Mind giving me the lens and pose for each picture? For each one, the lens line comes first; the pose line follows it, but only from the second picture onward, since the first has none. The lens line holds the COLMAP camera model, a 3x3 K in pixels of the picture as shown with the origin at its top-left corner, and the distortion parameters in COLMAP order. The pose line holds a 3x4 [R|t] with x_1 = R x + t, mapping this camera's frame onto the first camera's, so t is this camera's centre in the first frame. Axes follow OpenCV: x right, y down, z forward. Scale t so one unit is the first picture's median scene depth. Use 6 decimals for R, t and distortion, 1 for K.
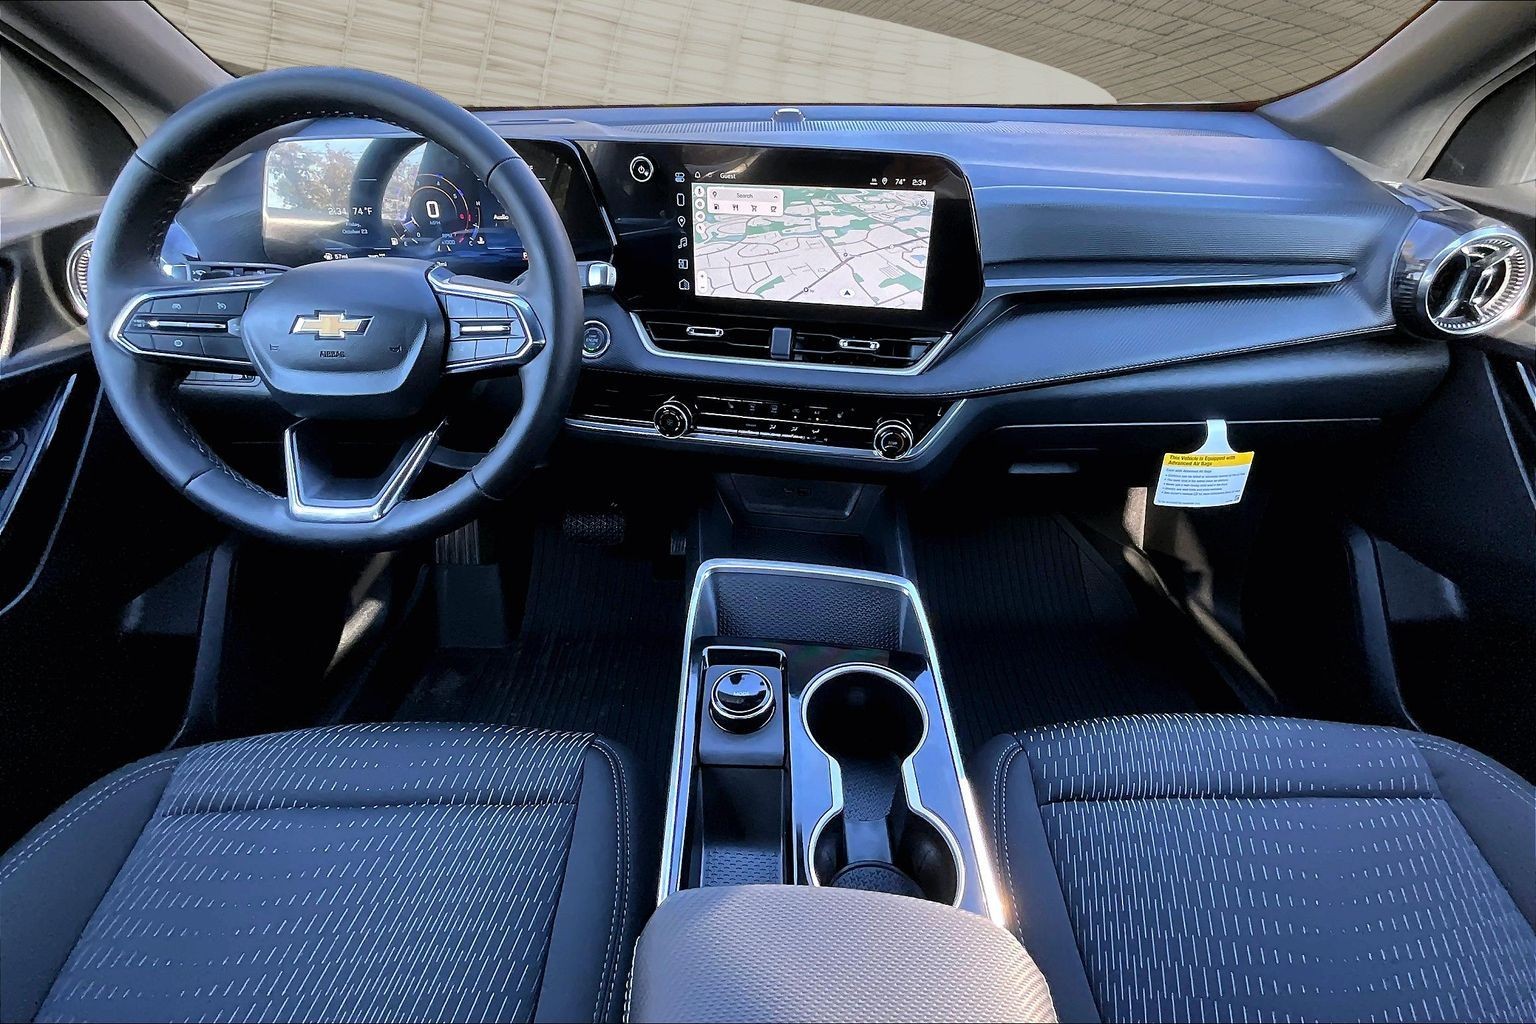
lens RADIAL K [[692.9, 0, 782.1], [0, 692.9, 454.9], [0, 0, 1]] dist [0.001453, 0.002787]
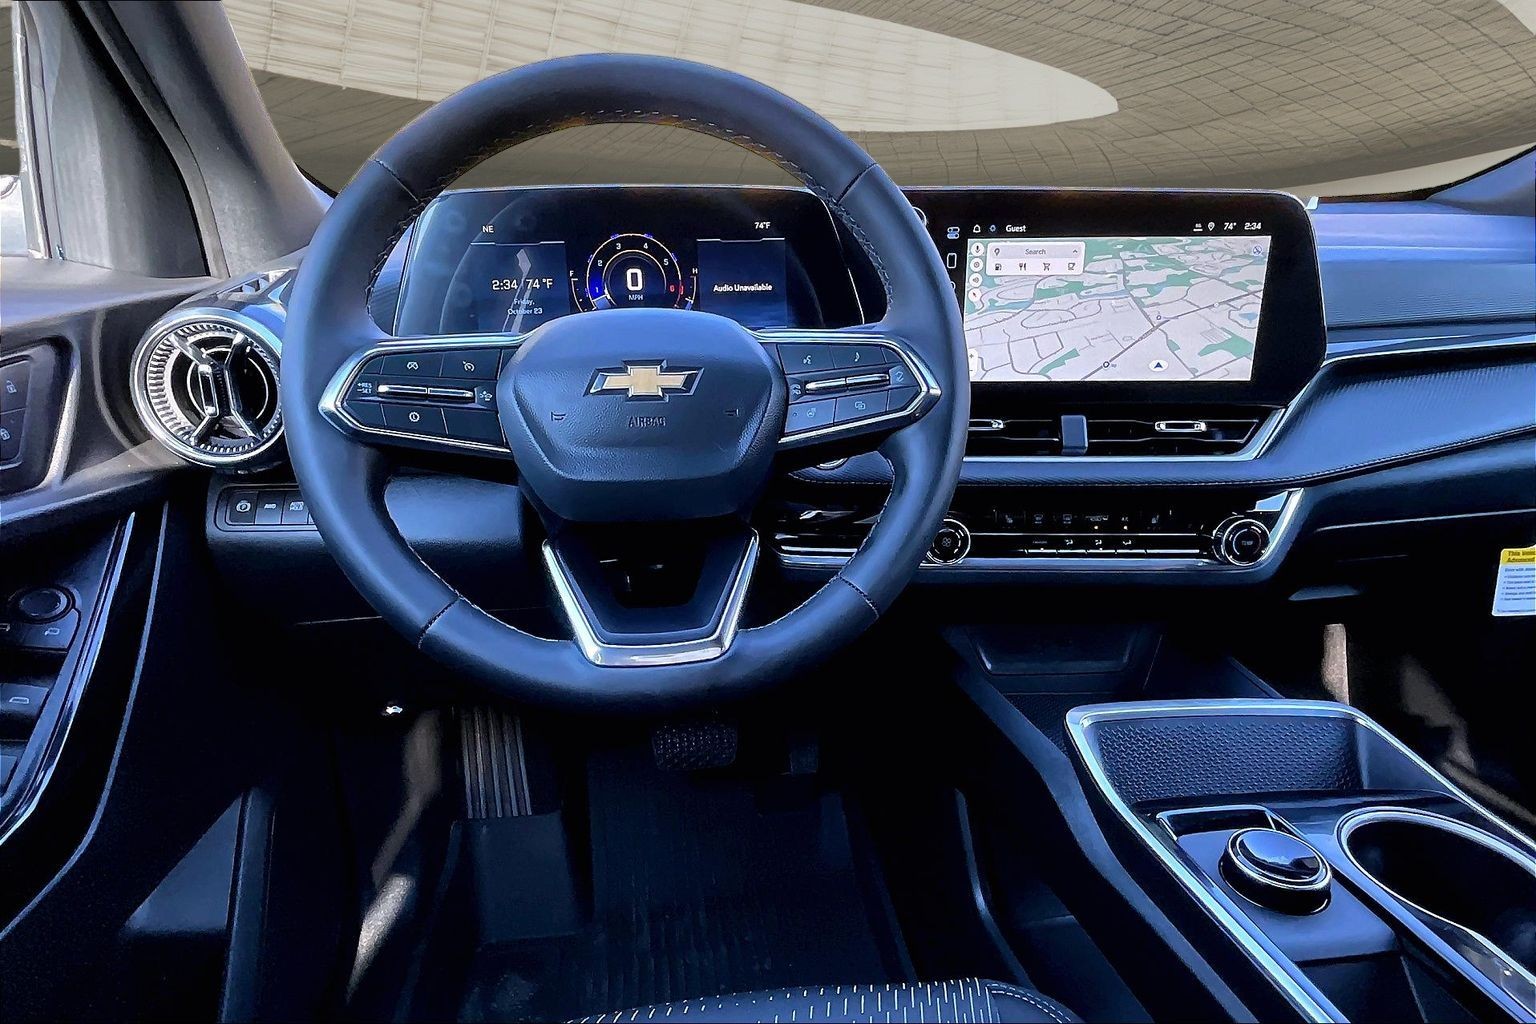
lens RADIAL K [[830.8, 0, 761.2], [0, 830.8, 547.4], [0, 0, 1]] dist [0.004460, 0.002352]
pose [[0.988560, -0.063155, 0.136972, -0.513430], [0.087287, 0.980142, -0.178051, 0.107183], [-0.123008, 0.187970, 0.974442, 0.153341]]
